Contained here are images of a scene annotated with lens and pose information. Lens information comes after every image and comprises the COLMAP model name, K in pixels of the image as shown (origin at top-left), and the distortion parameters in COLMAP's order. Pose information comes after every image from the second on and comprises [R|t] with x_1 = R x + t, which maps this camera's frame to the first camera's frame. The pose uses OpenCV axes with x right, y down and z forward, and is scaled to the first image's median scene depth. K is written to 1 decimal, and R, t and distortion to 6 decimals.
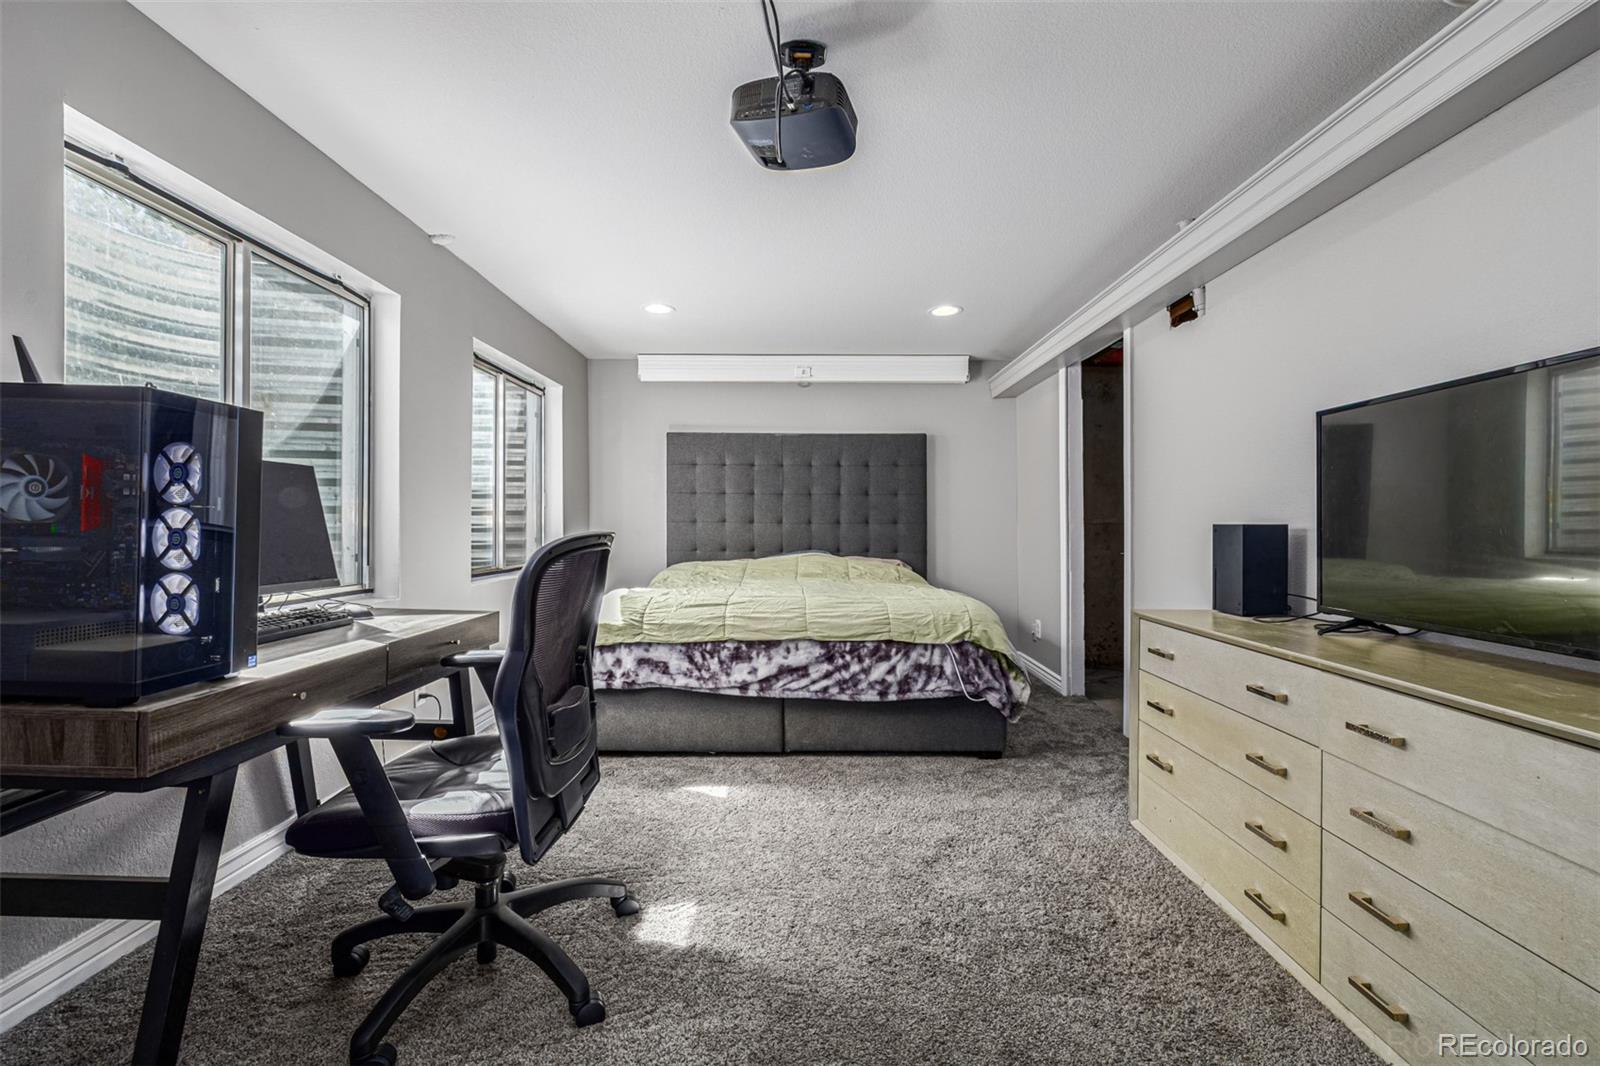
lens RADIAL K [[672.3, 0, 802.9], [0, 672.3, 525.3], [0, 0, 1]] dist [-0.000469, 0.000465]
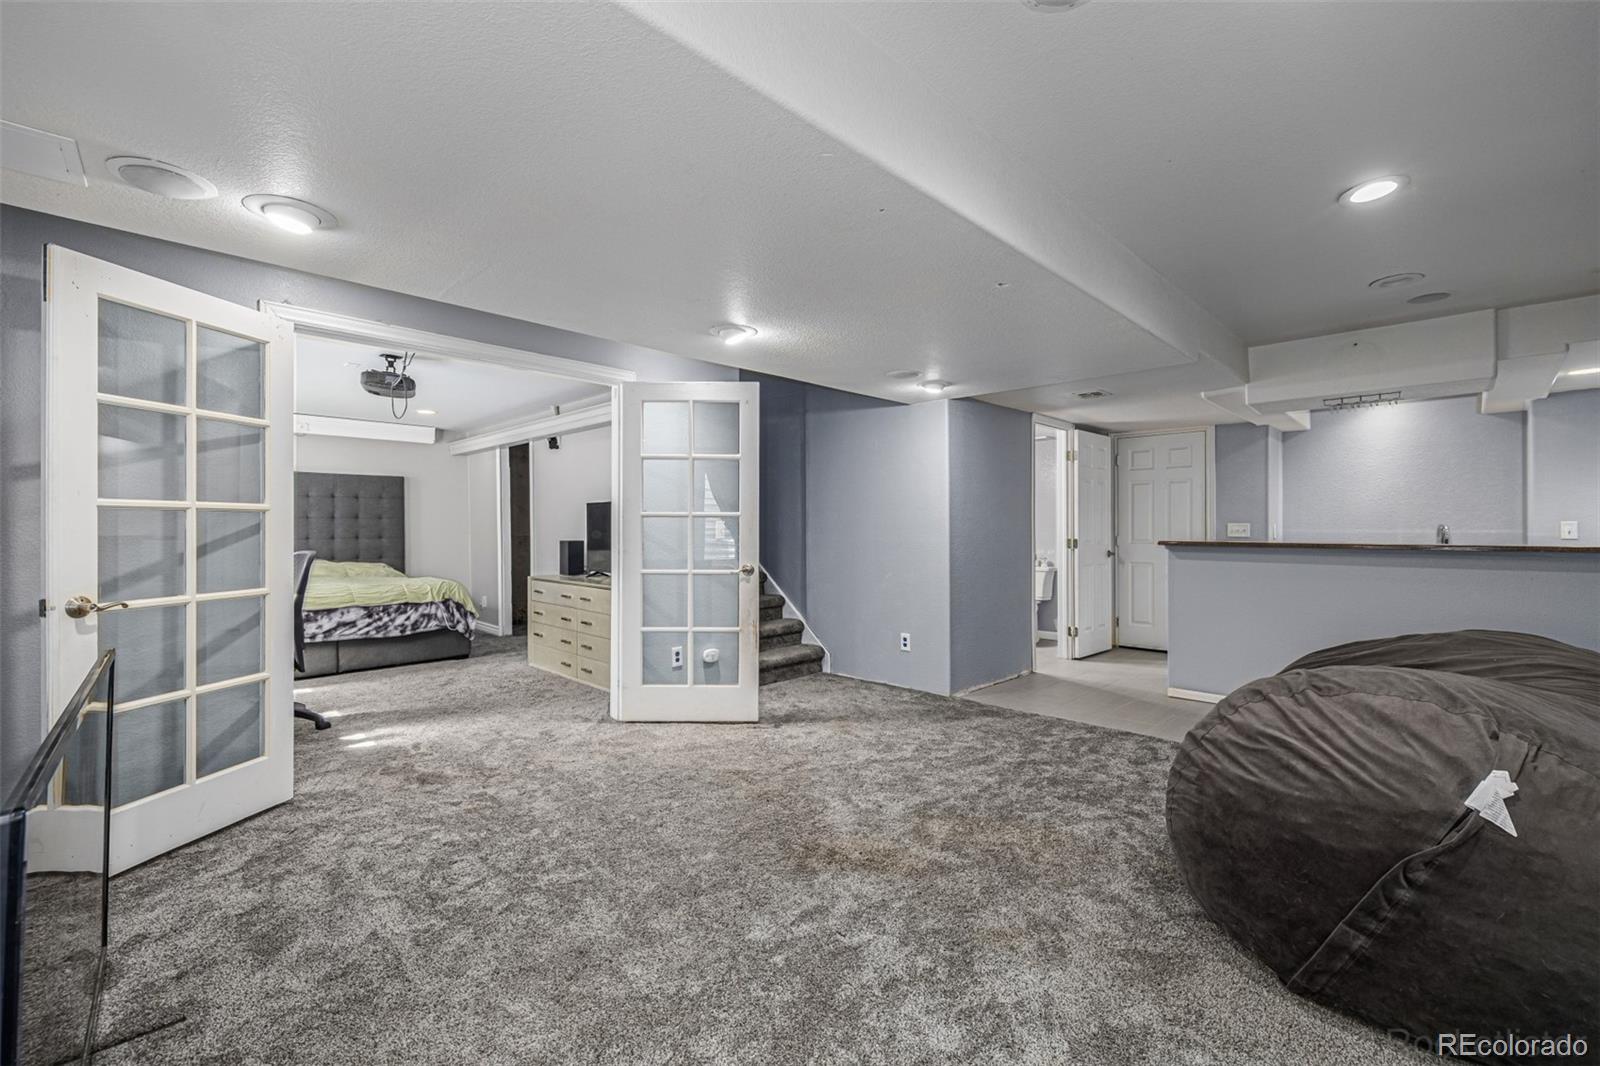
lens RADIAL K [[672.3, 0, 801.1], [0, 672.3, 527.8], [0, 0, 1]] dist [-0.000469, 0.000465]
pose [[0.702797, -0.005933, 0.711366, -0.437236], [0.005843, 0.999980, 0.002567, -0.039627], [-0.711367, 0.002353, 0.702817, -1.130096]]
